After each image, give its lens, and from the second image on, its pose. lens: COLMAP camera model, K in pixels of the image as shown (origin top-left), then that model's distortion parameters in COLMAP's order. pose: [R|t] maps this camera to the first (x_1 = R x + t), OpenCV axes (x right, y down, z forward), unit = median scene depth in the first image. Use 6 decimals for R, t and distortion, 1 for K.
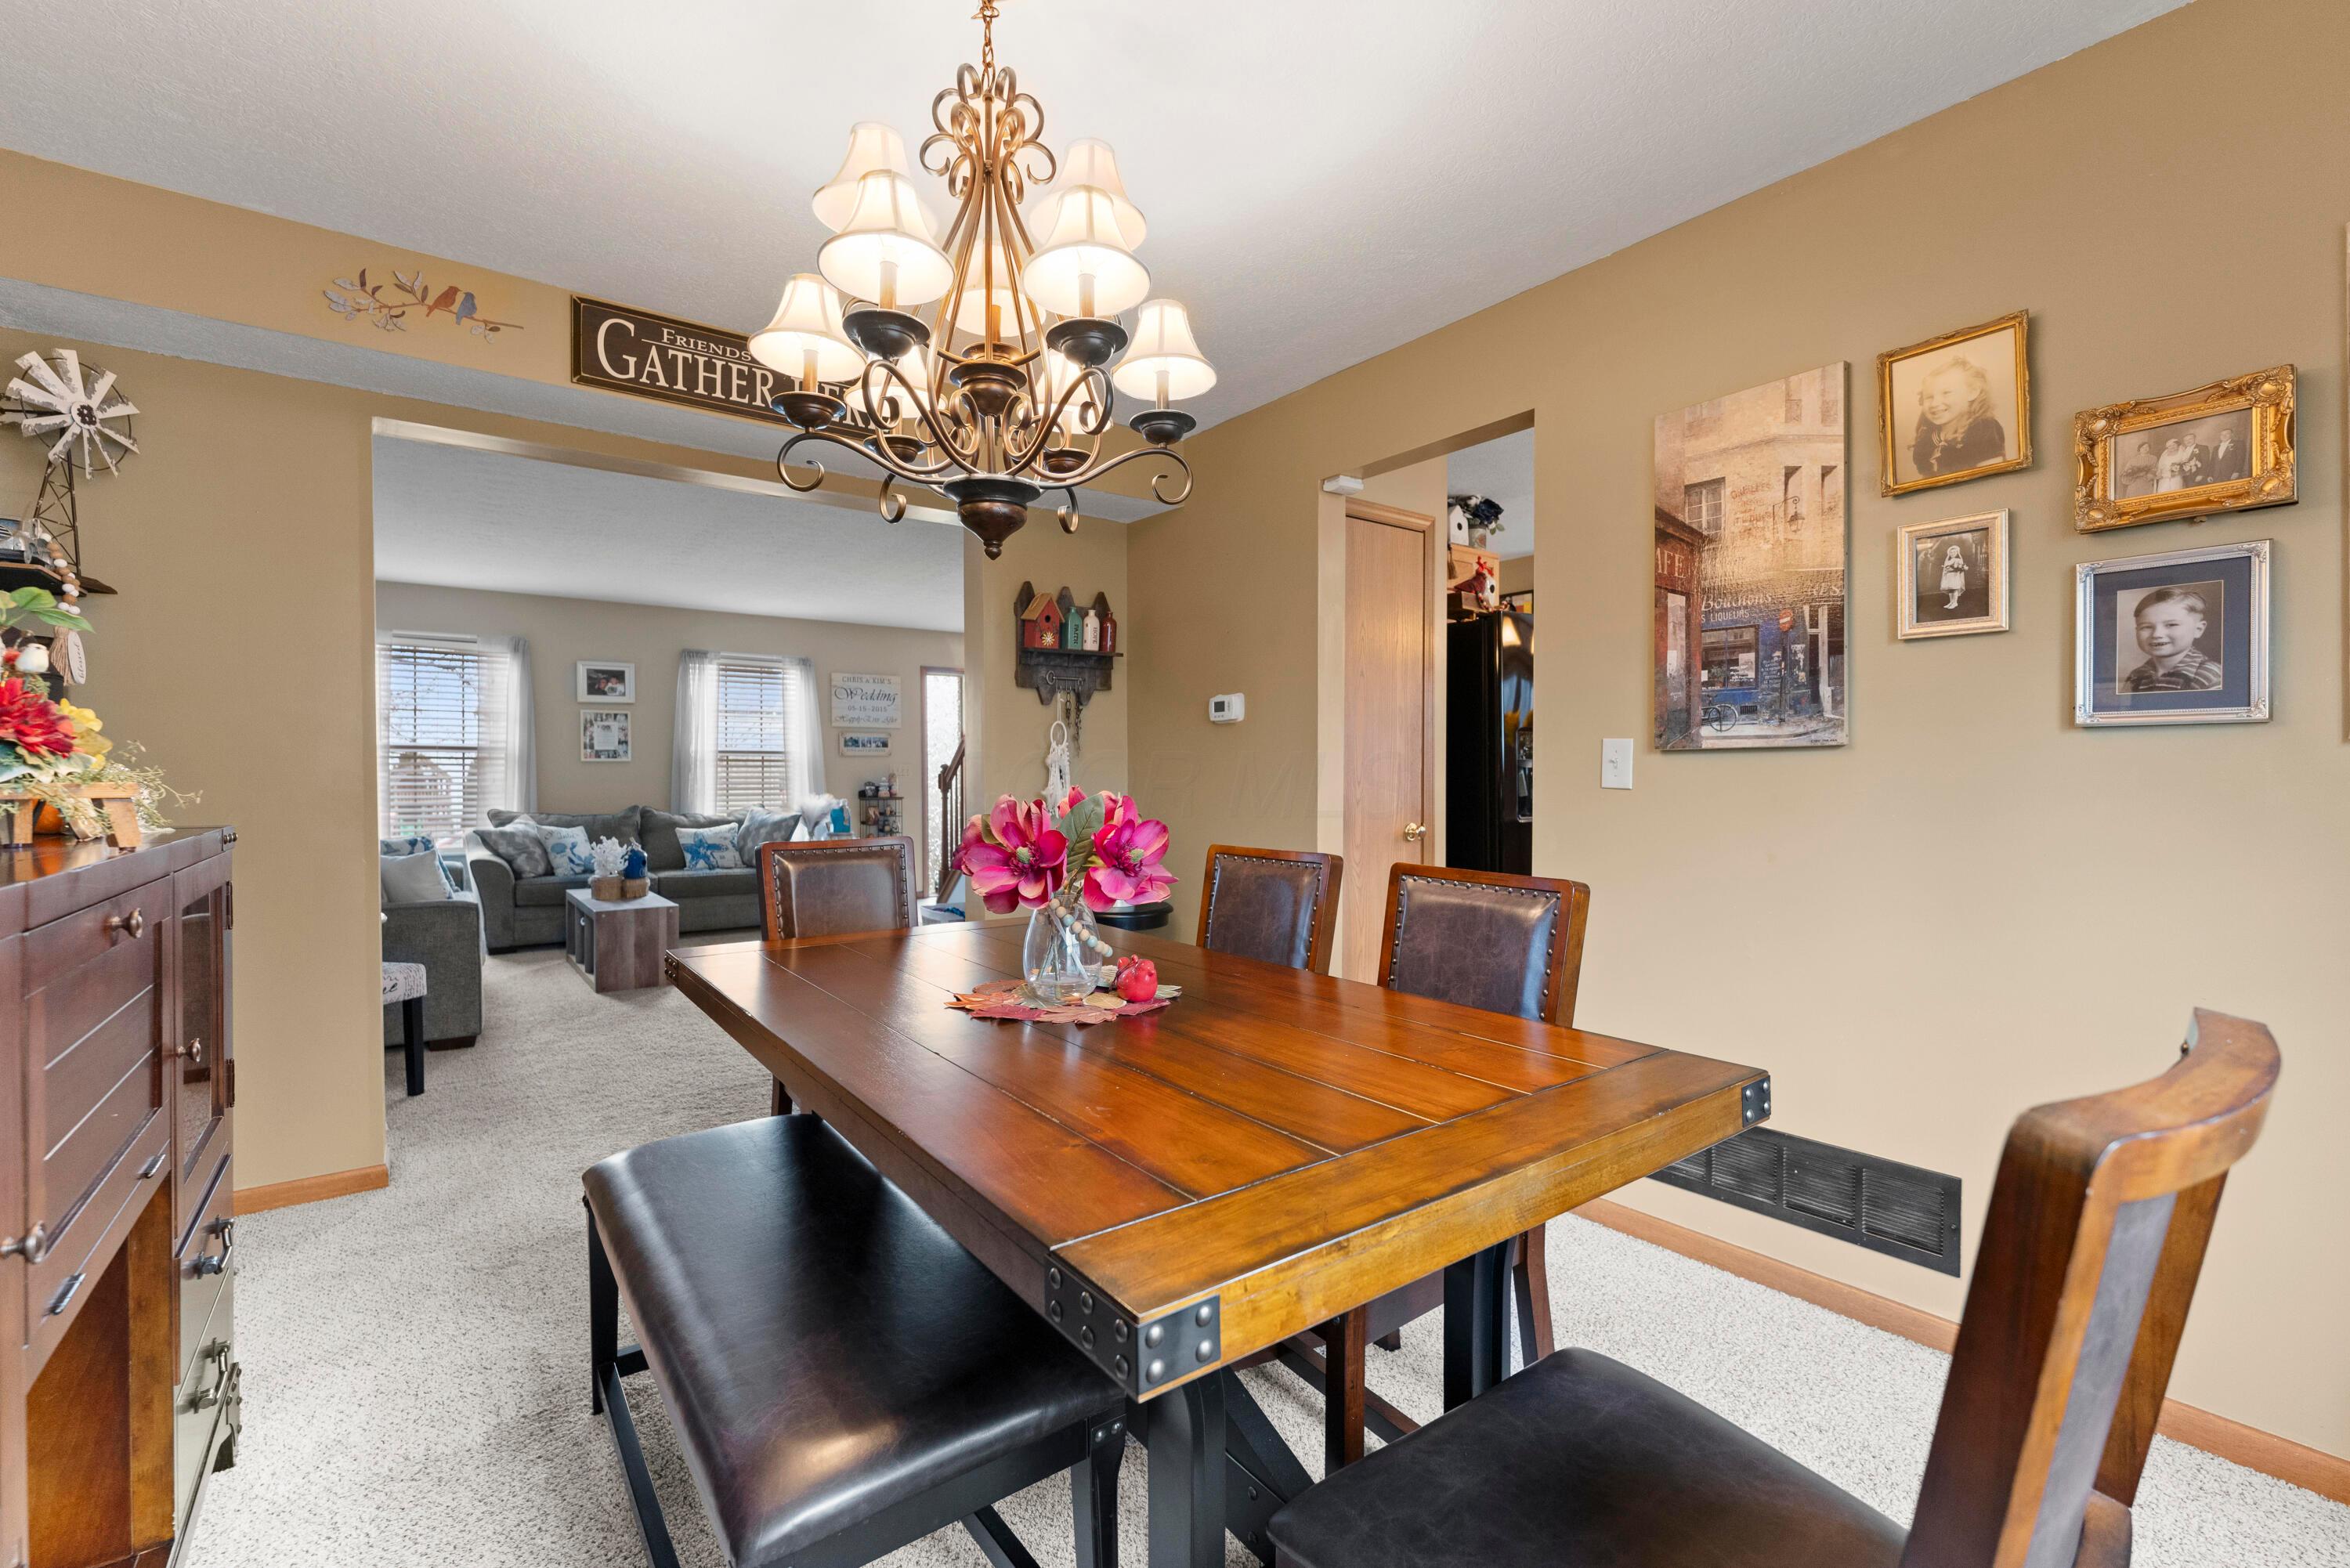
lens RADIAL K [[1005.5, 0, 1168.6], [0, 1005.5, 788.8], [0, 0, 1]] dist [-0.001748, -0.000730]
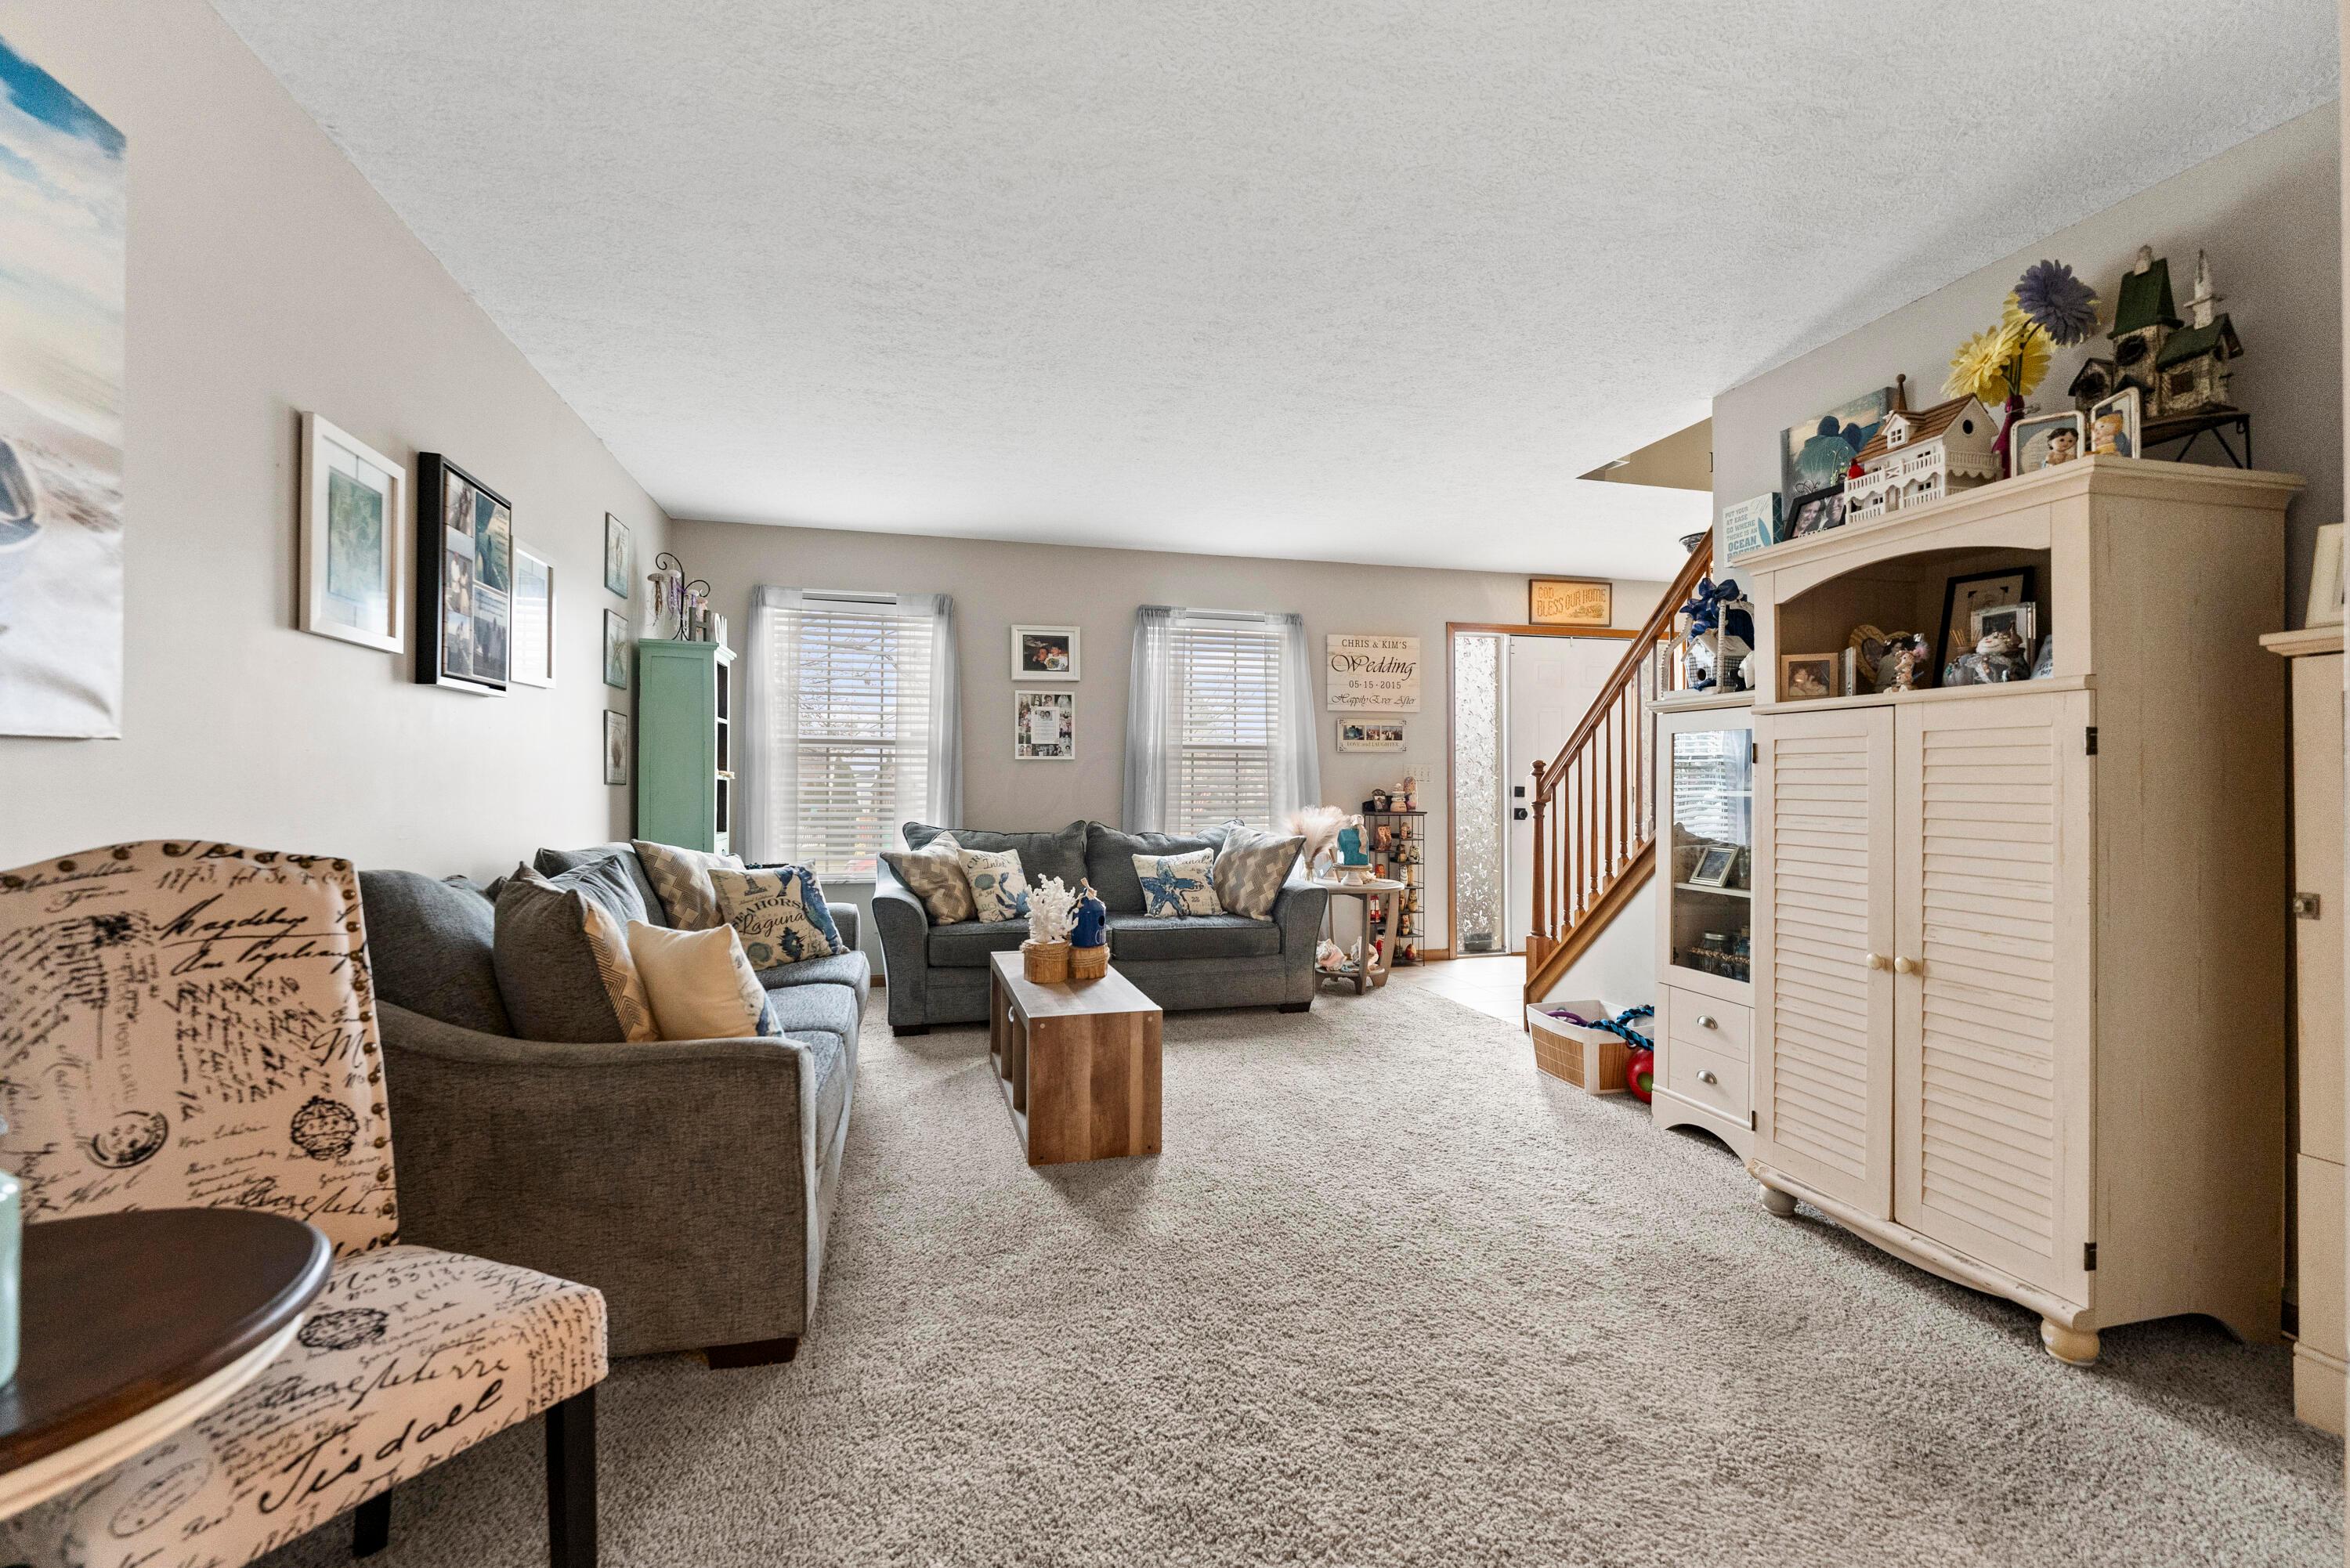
lens RADIAL K [[1005.5, 0, 1168.6], [0, 1005.5, 788.8], [0, 0, 1]] dist [-0.001748, -0.000730]
pose [[0.927321, 0.004959, -0.374234, -0.212277], [-0.008526, 0.999933, -0.007876, -0.000789], [0.374169, 0.010494, 0.927301, 0.372539]]
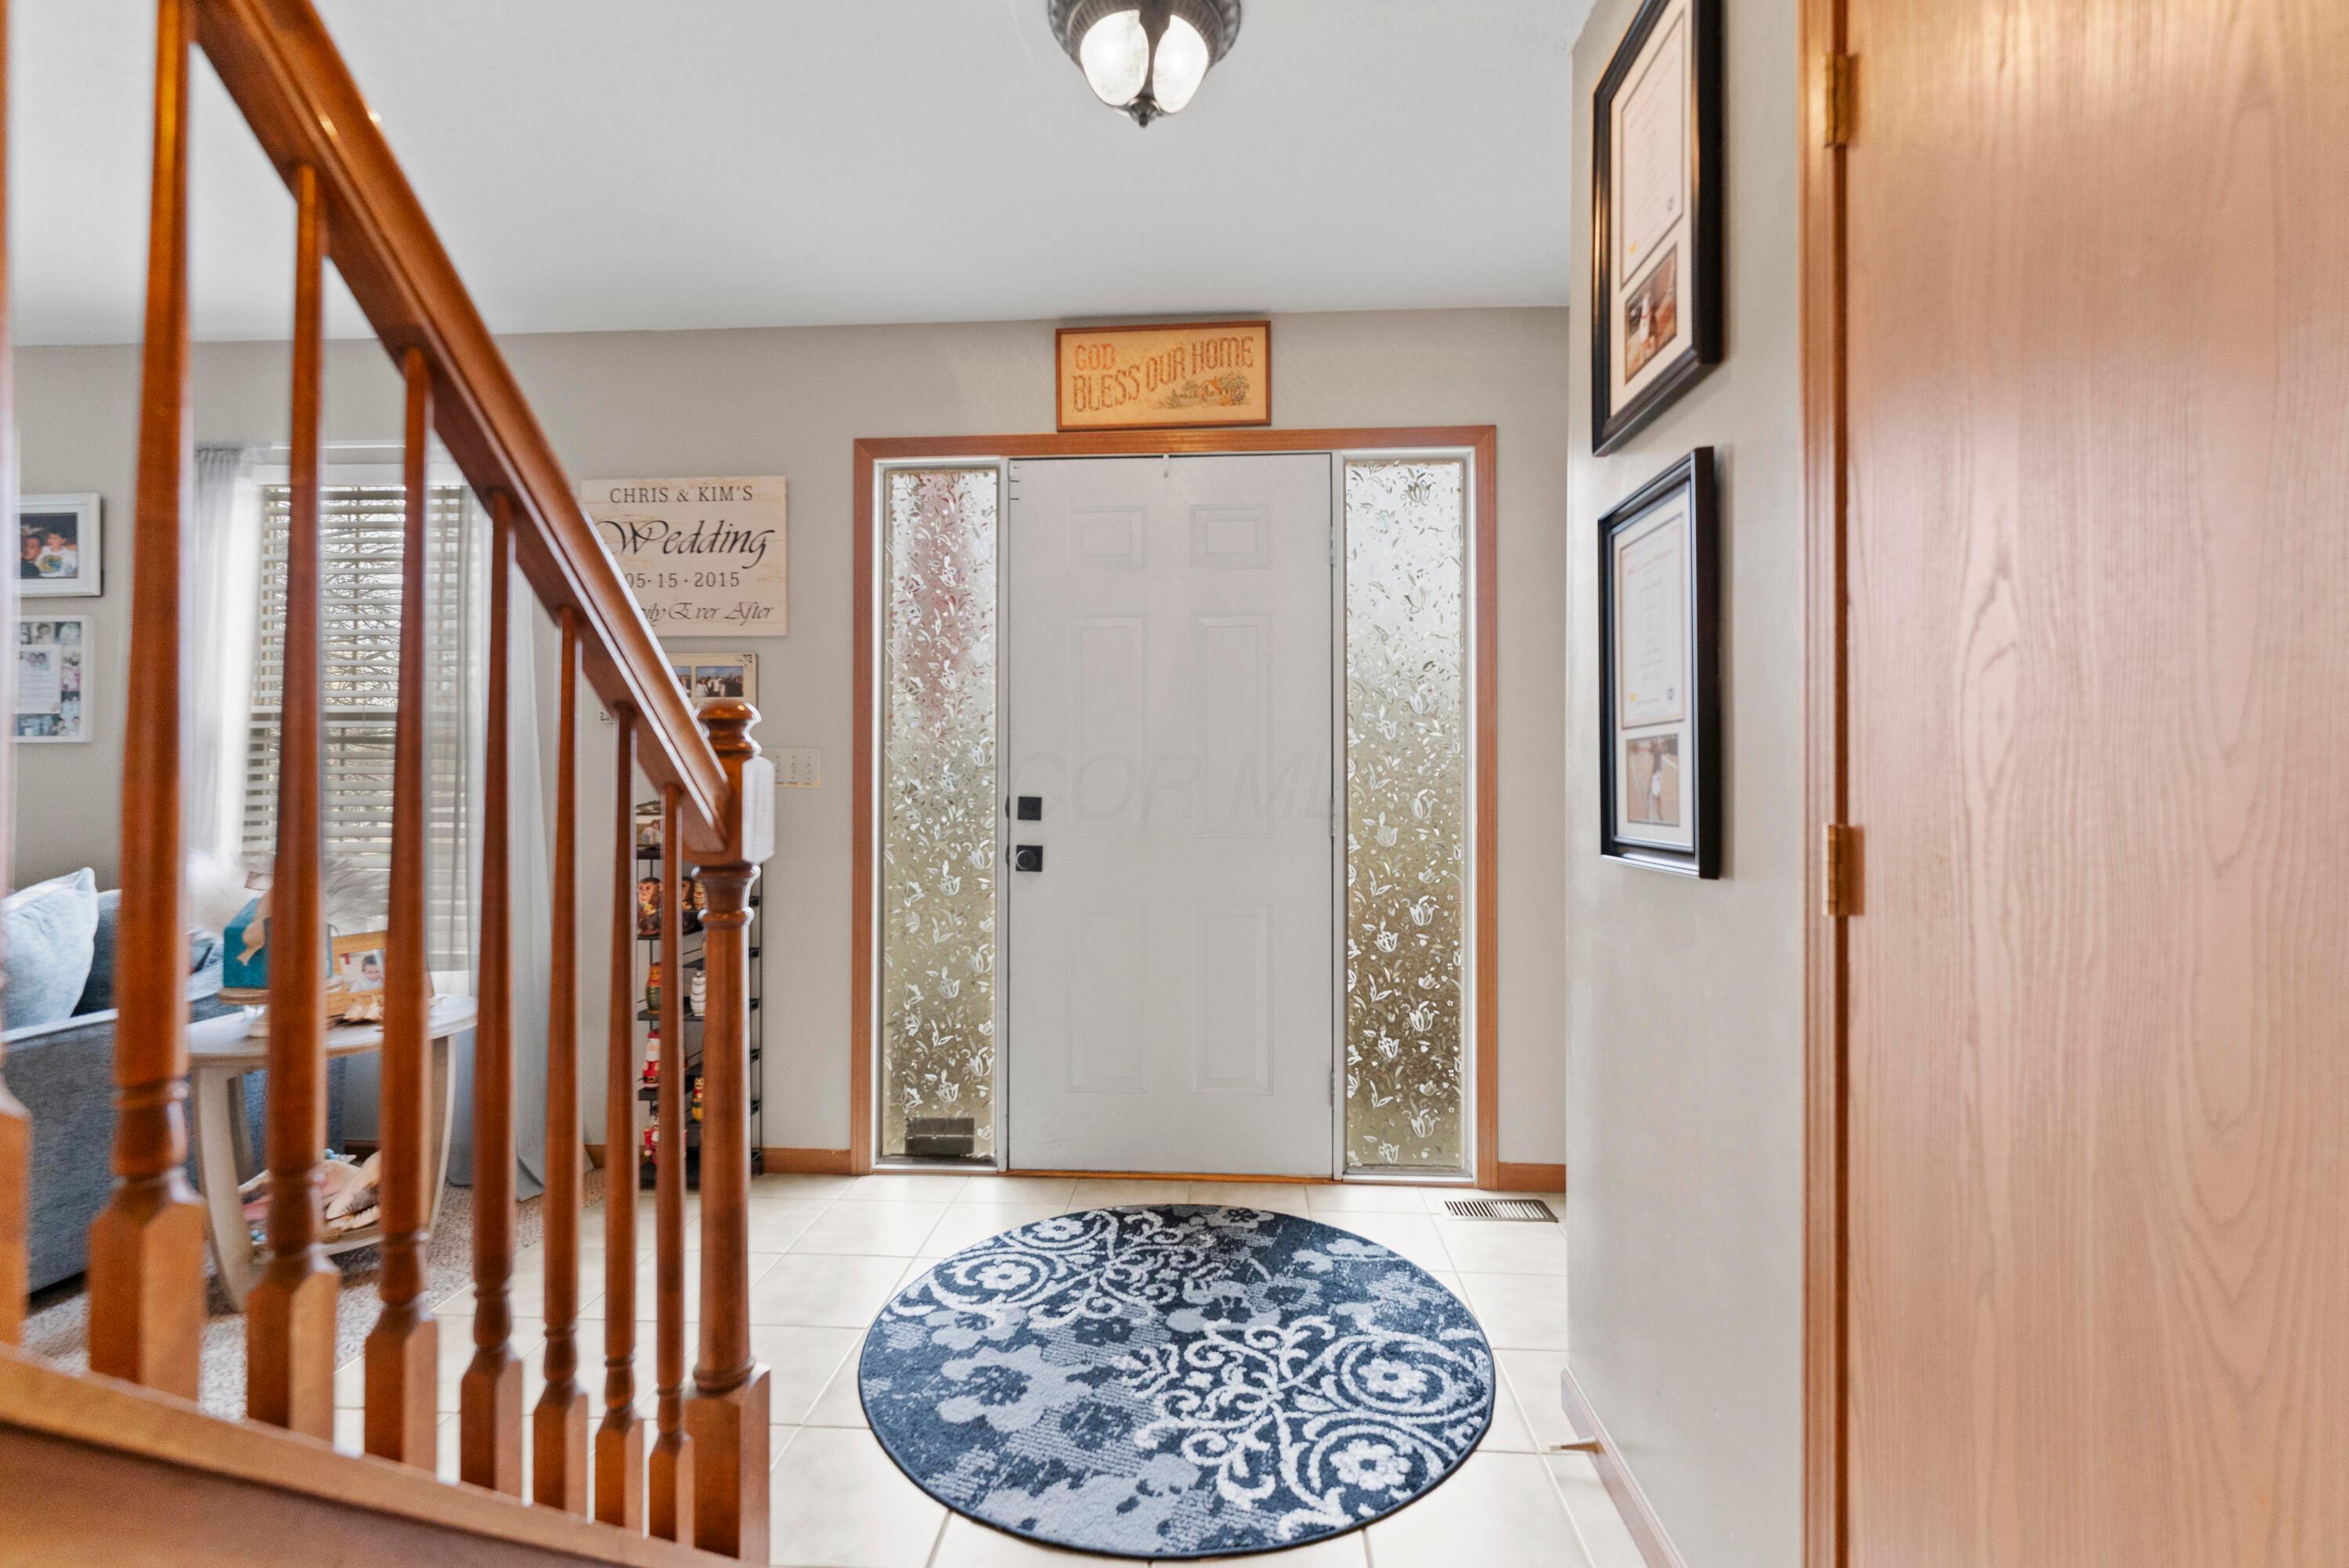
lens RADIAL K [[1005.0, 0, 1168.1], [0, 1005.0, 788.8], [0, 0, 1]] dist [-0.001748, -0.000730]
pose [[0.764119, 0.002632, -0.645070, 0.044795], [-0.014944, 0.999796, -0.013623, -0.011098], [0.644902, 0.020049, 0.764002, 1.060011]]
